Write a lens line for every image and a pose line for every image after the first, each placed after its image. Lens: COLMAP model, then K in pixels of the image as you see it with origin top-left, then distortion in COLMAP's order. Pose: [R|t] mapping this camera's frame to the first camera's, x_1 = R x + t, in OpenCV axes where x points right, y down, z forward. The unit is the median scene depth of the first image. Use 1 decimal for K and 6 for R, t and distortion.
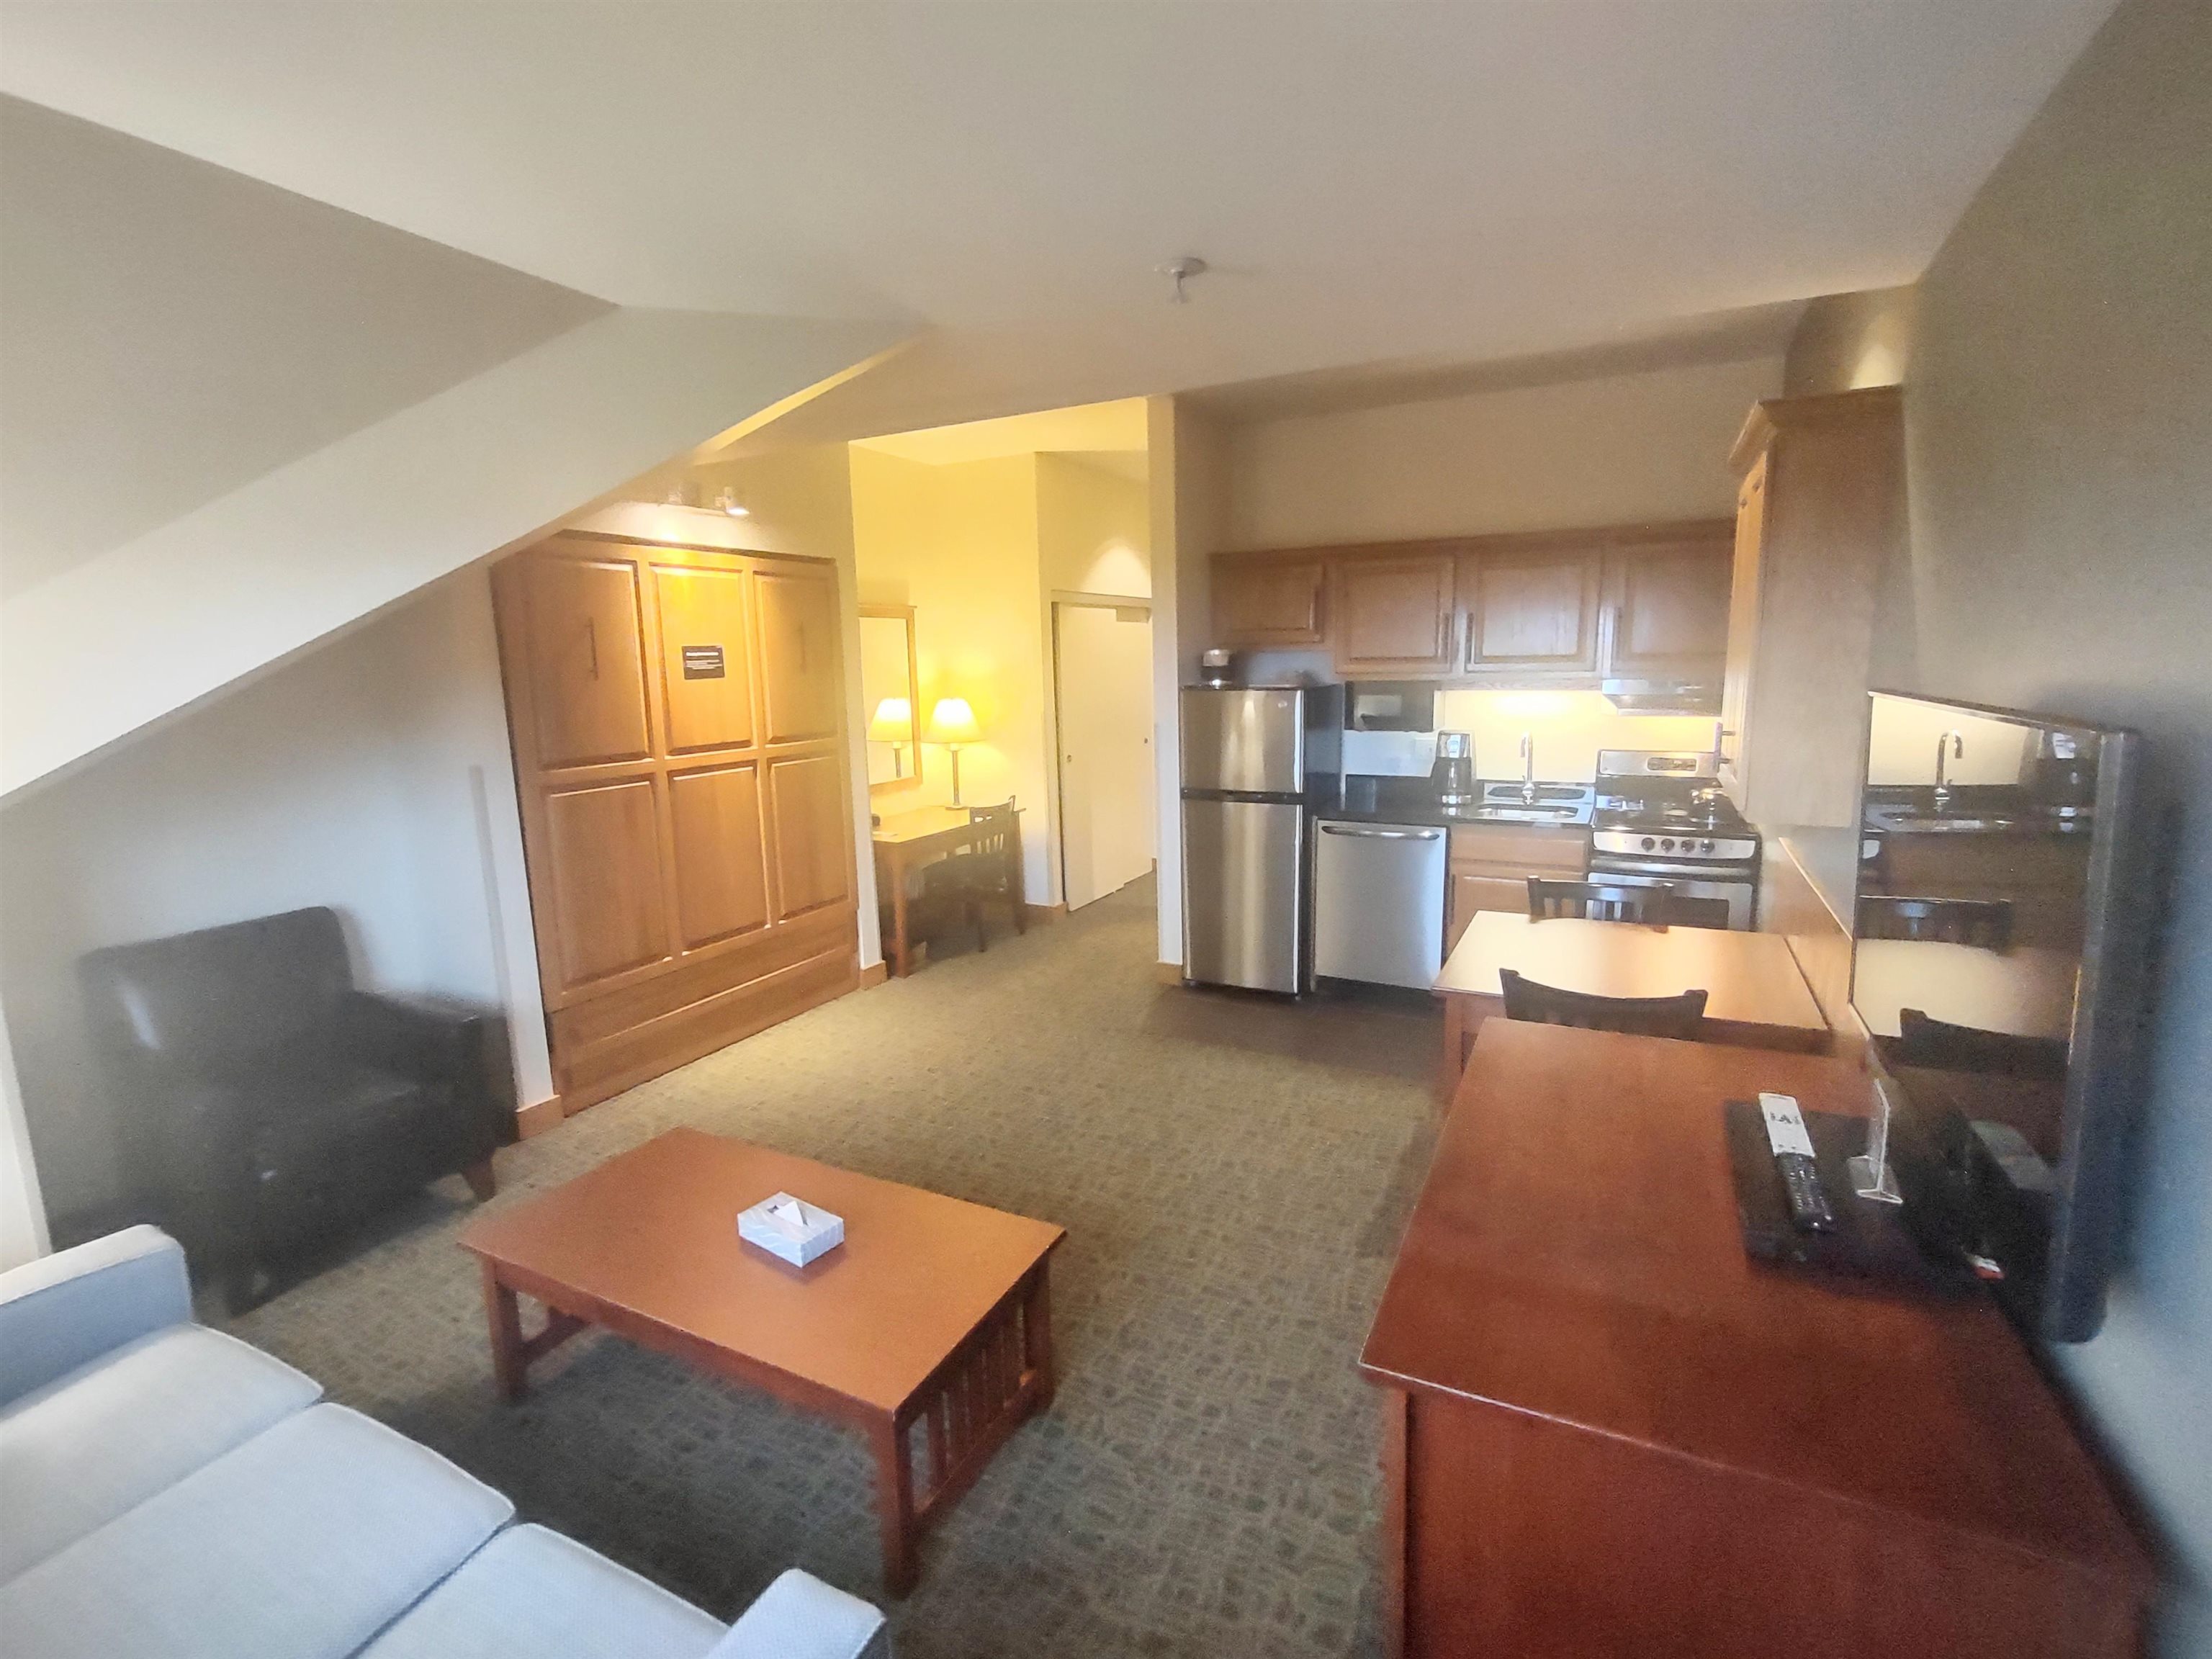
lens RADIAL K [[999.3, 0, 1109.4], [0, 999.3, 819.2], [0, 0, 1]] dist [0.001368, -0.000120]
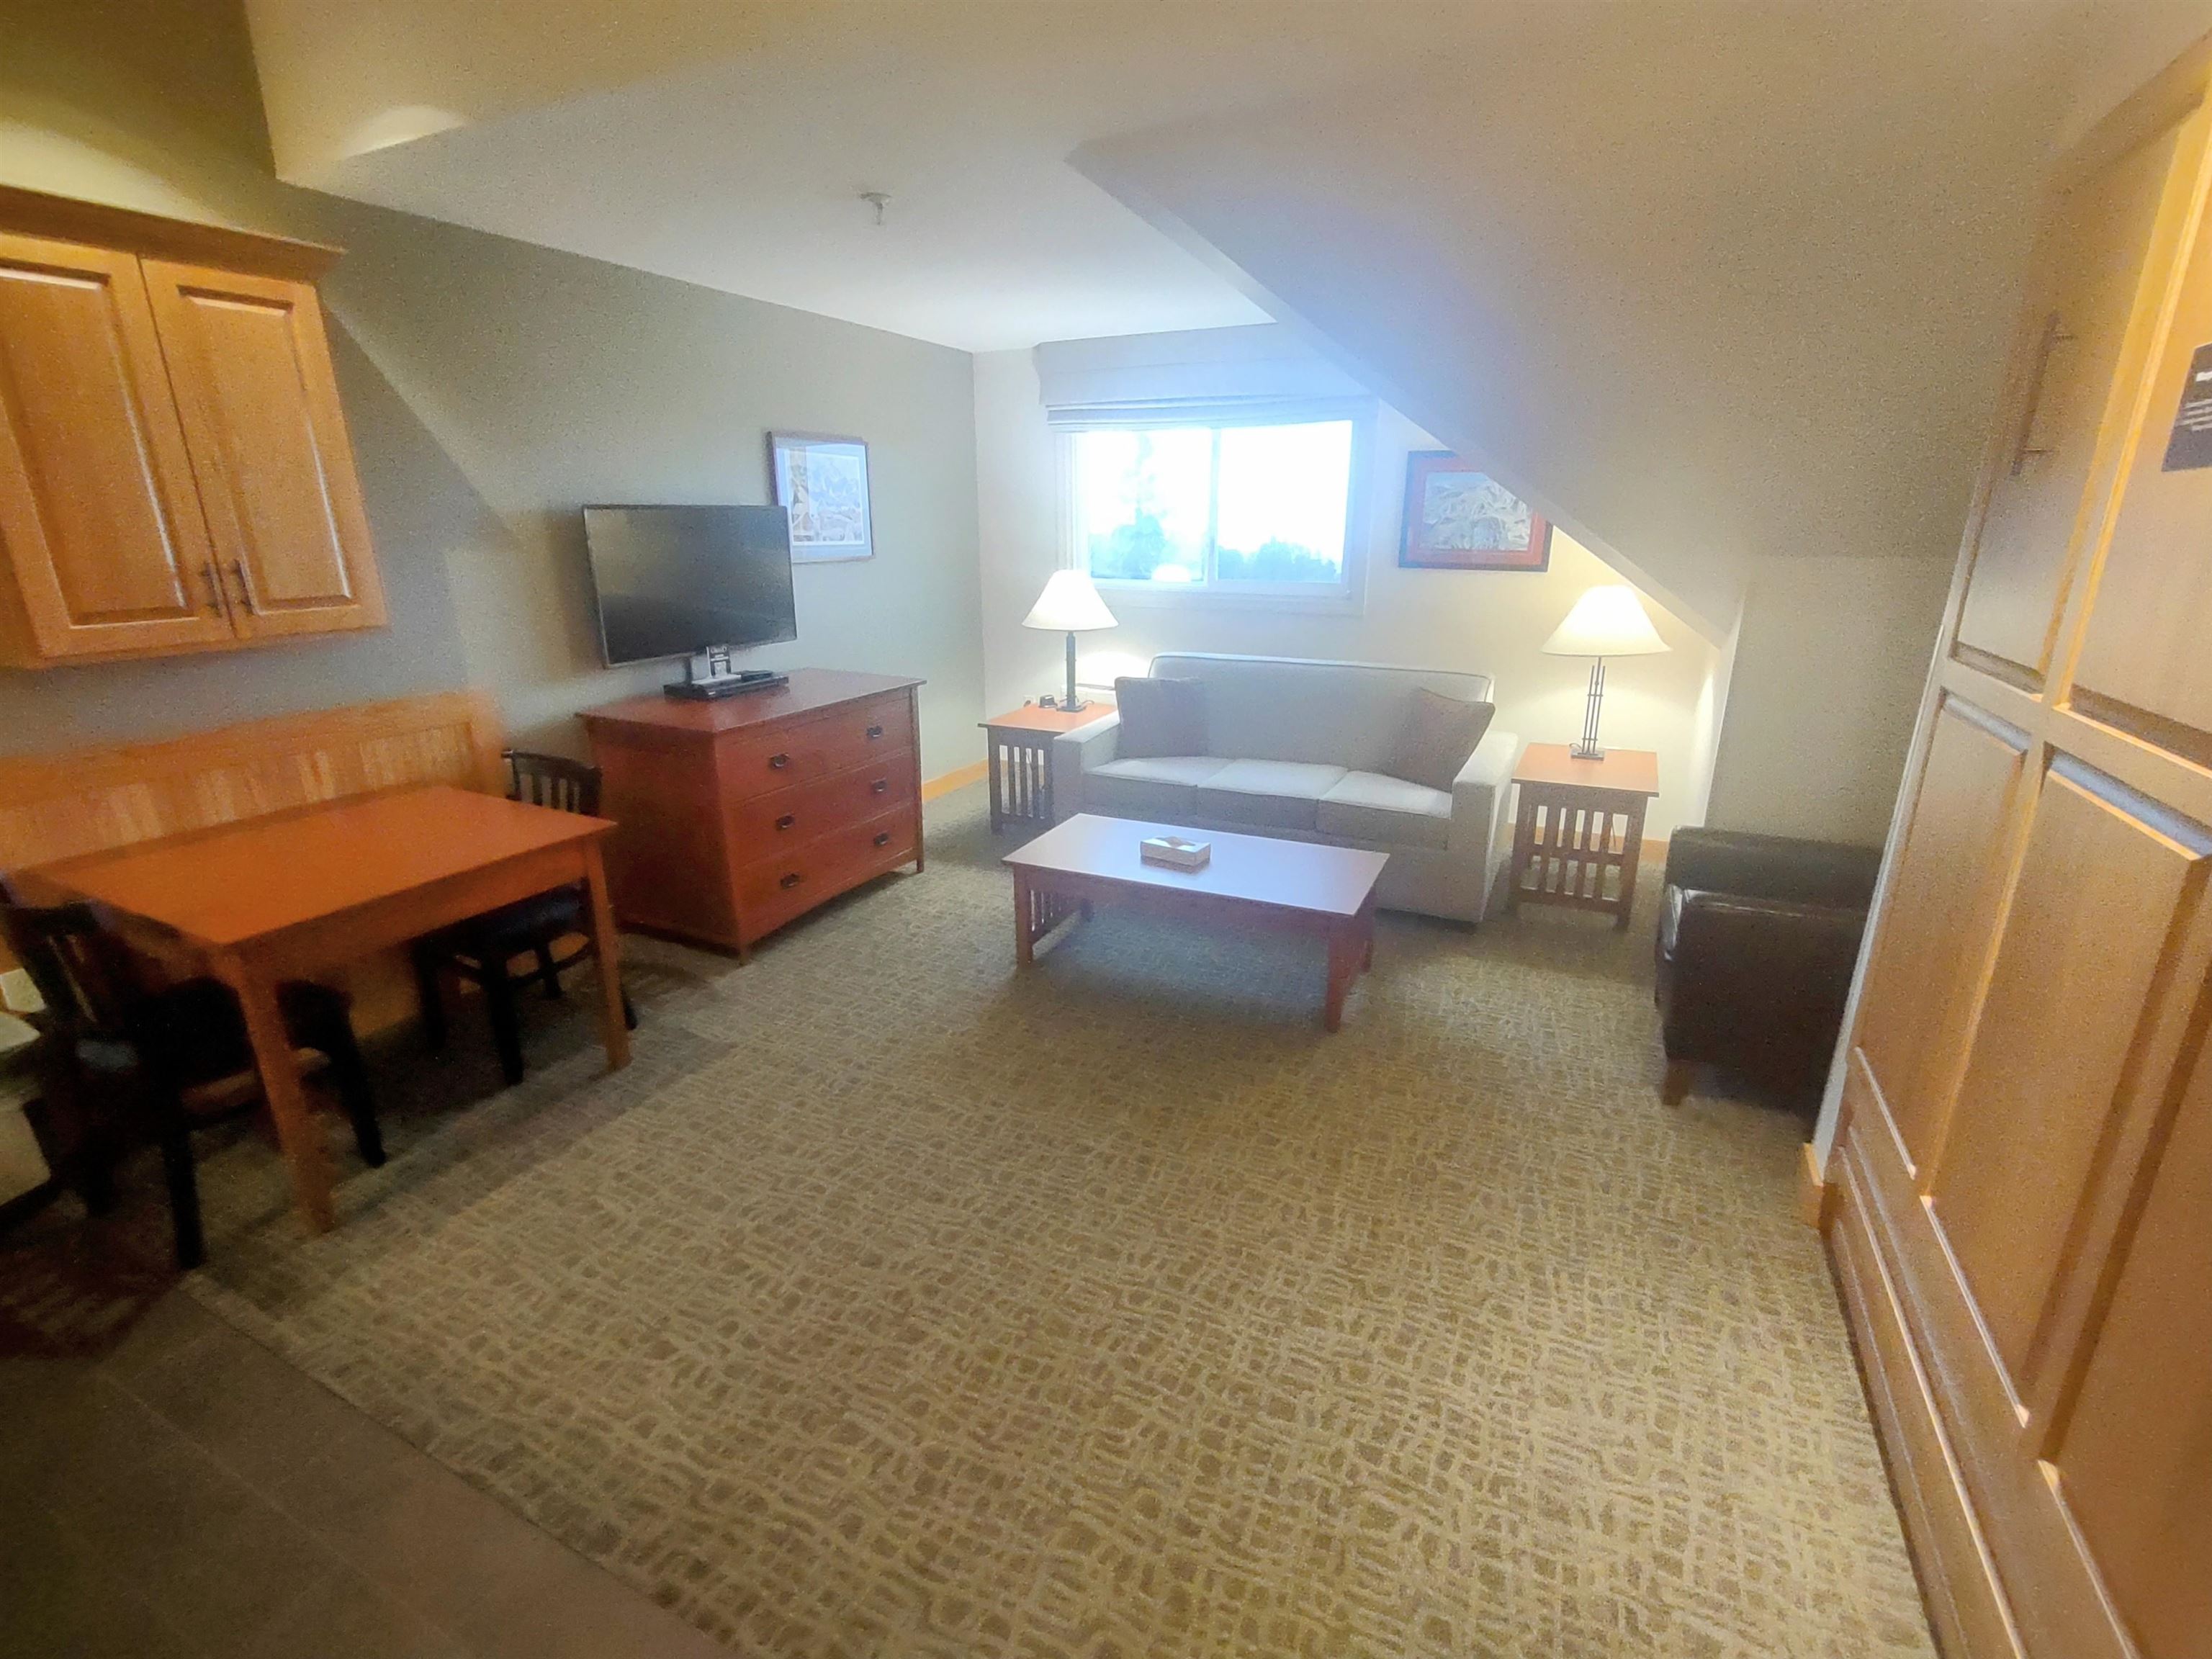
lens RADIAL K [[999.3, 0, 1109.4], [0, 999.3, 819.2], [0, 0, 1]] dist [0.001368, -0.000120]
pose [[-0.999363, 0.030411, -0.018693, -0.095309], [0.019230, 0.899829, 0.435818, -0.167504], [0.030074, 0.435181, -0.899841, 1.218648]]
